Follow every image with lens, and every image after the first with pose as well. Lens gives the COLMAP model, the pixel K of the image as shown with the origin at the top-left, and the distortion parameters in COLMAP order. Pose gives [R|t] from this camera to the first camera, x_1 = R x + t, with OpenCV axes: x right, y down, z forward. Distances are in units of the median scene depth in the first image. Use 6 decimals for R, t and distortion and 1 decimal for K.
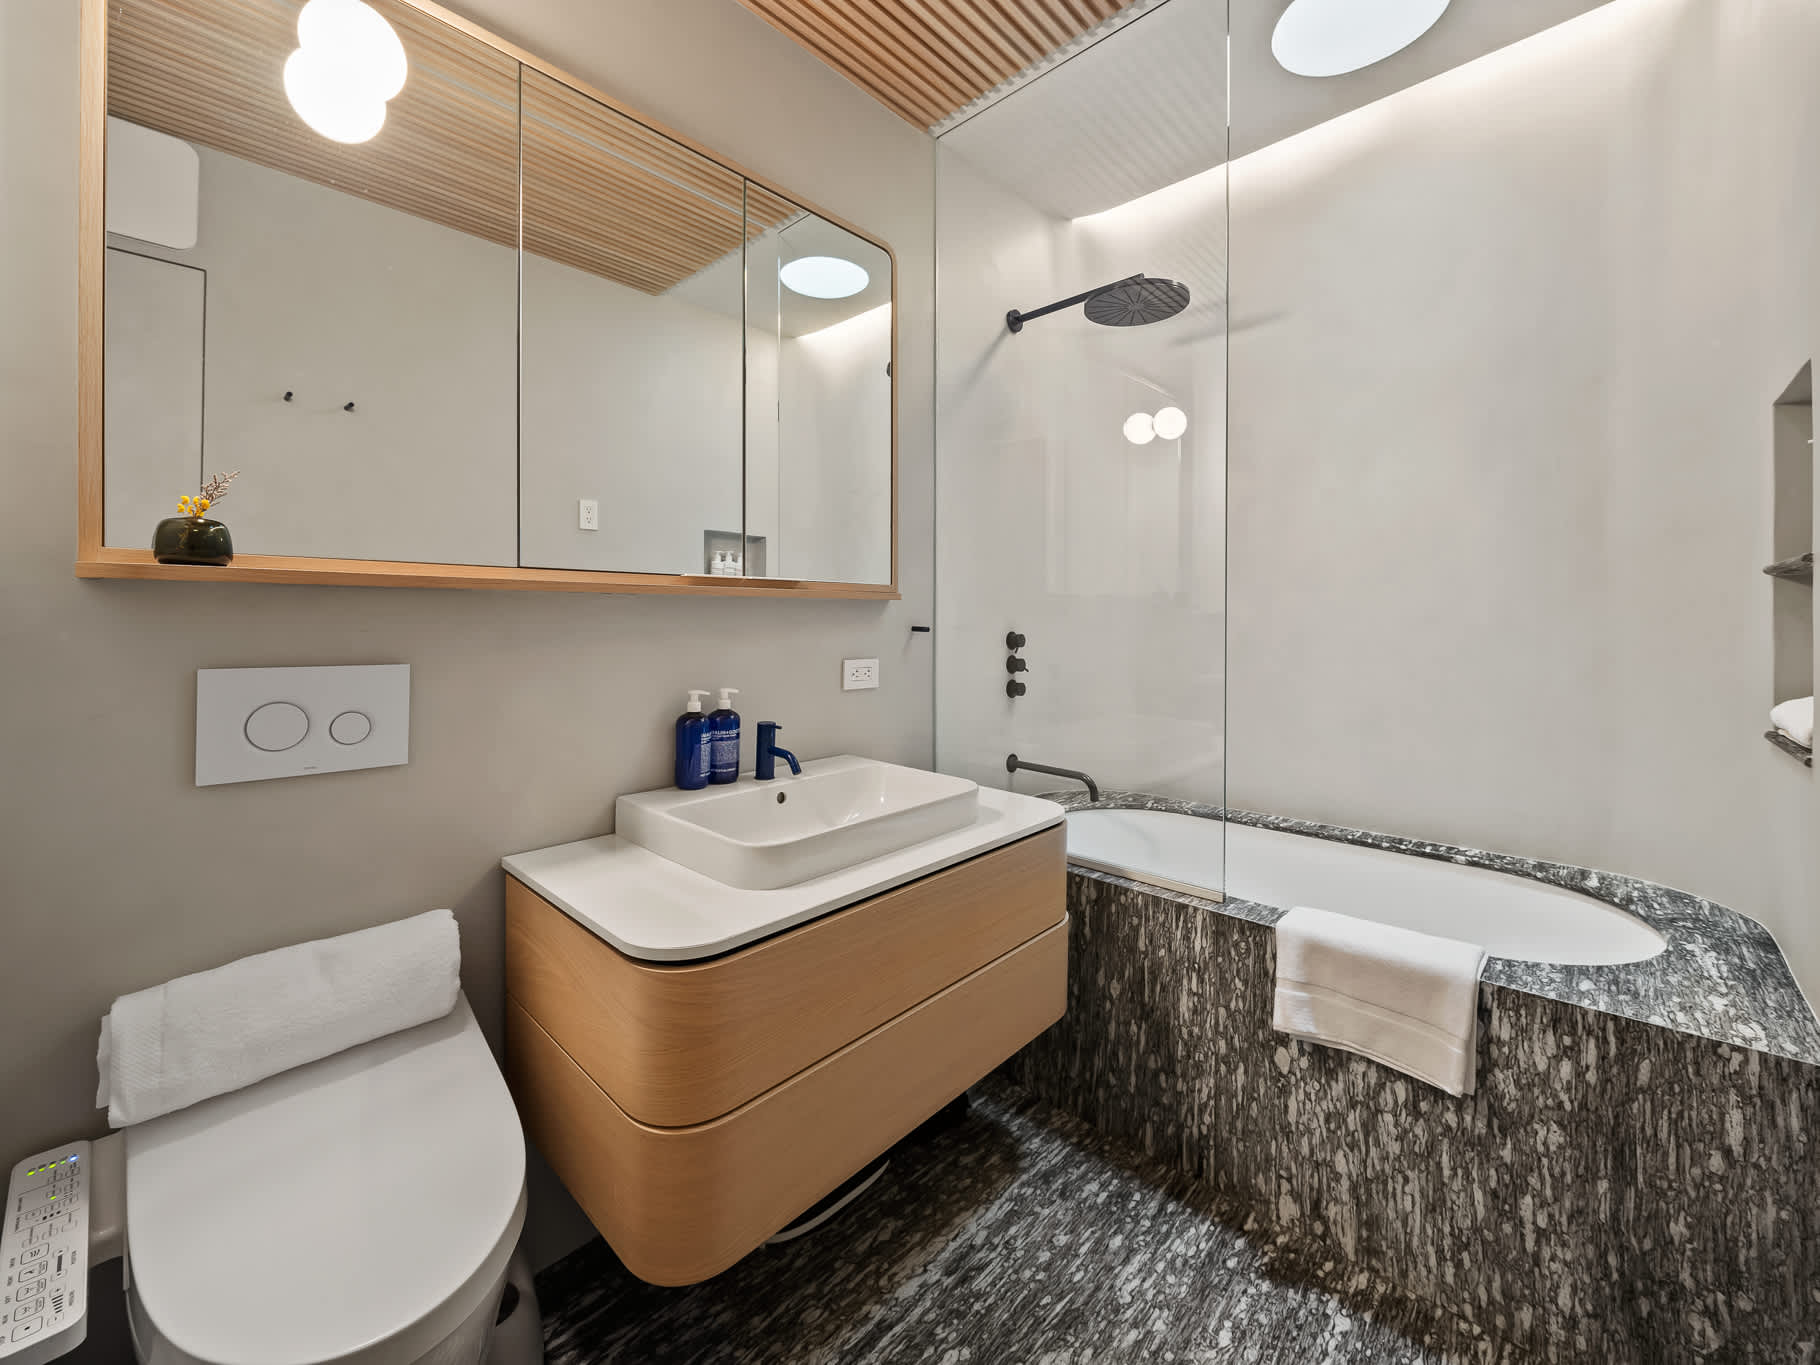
lens RADIAL K [[739.0, 0, 909.1], [0, 739.0, 619.0], [0, 0, 1]] dist [-0.002900, -0.001088]
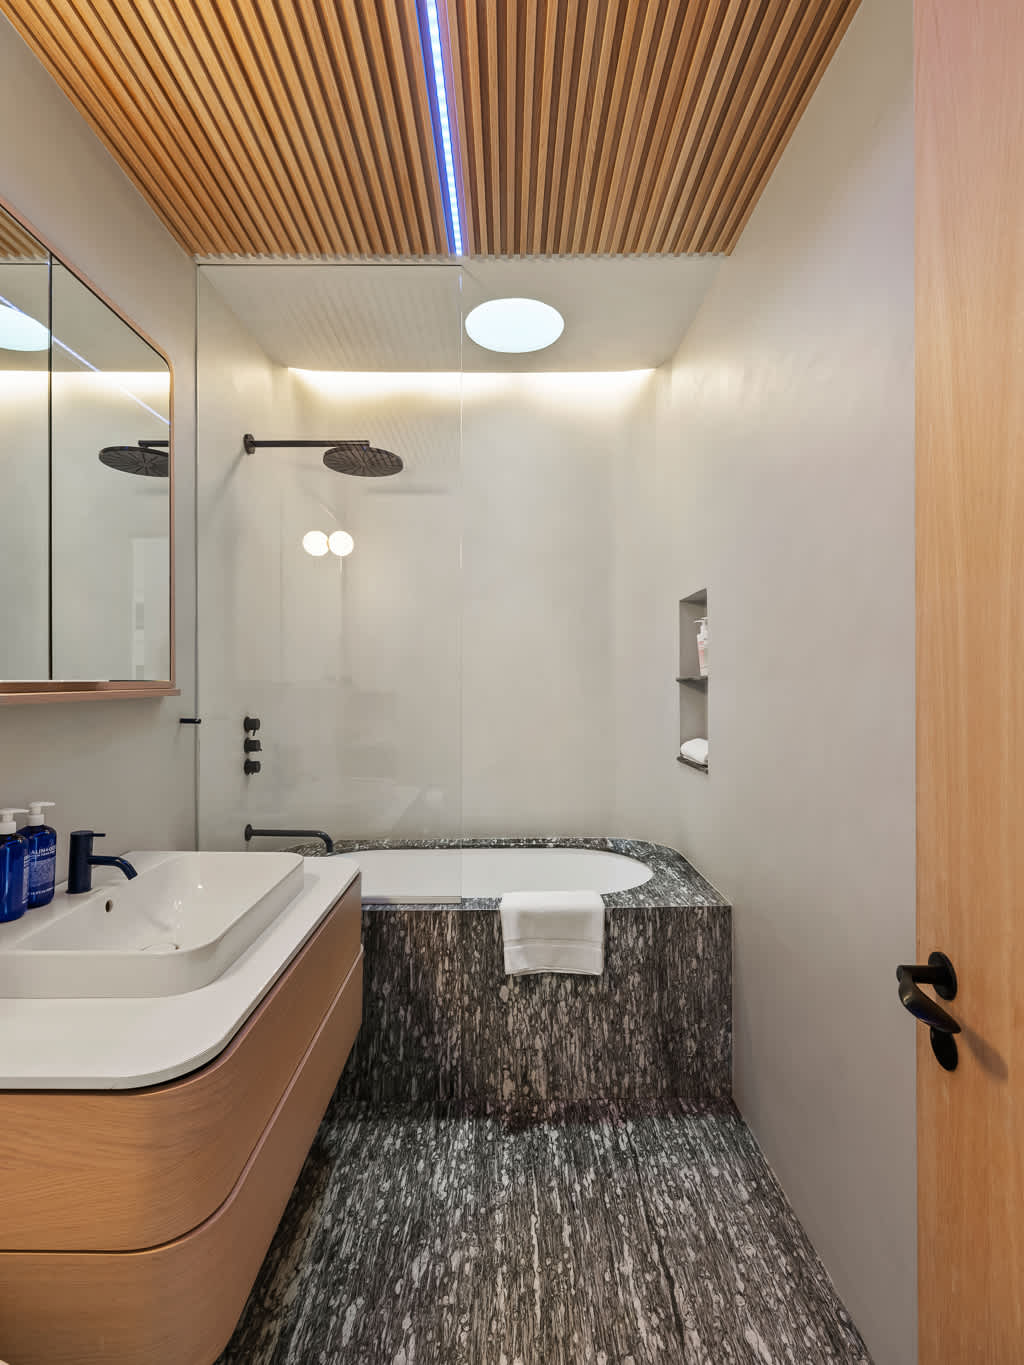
lens RADIAL K [[634.1, 0, 512.0], [0, 634.1, 682.5], [0, 0, 1]] dist [-0.001514, 0.001307]
pose [[0.722822, -0.003782, 0.691024, -0.412530], [0.003609, 0.999992, 0.001698, -0.062369], [-0.691025, 0.001266, 0.722830, 0.021008]]
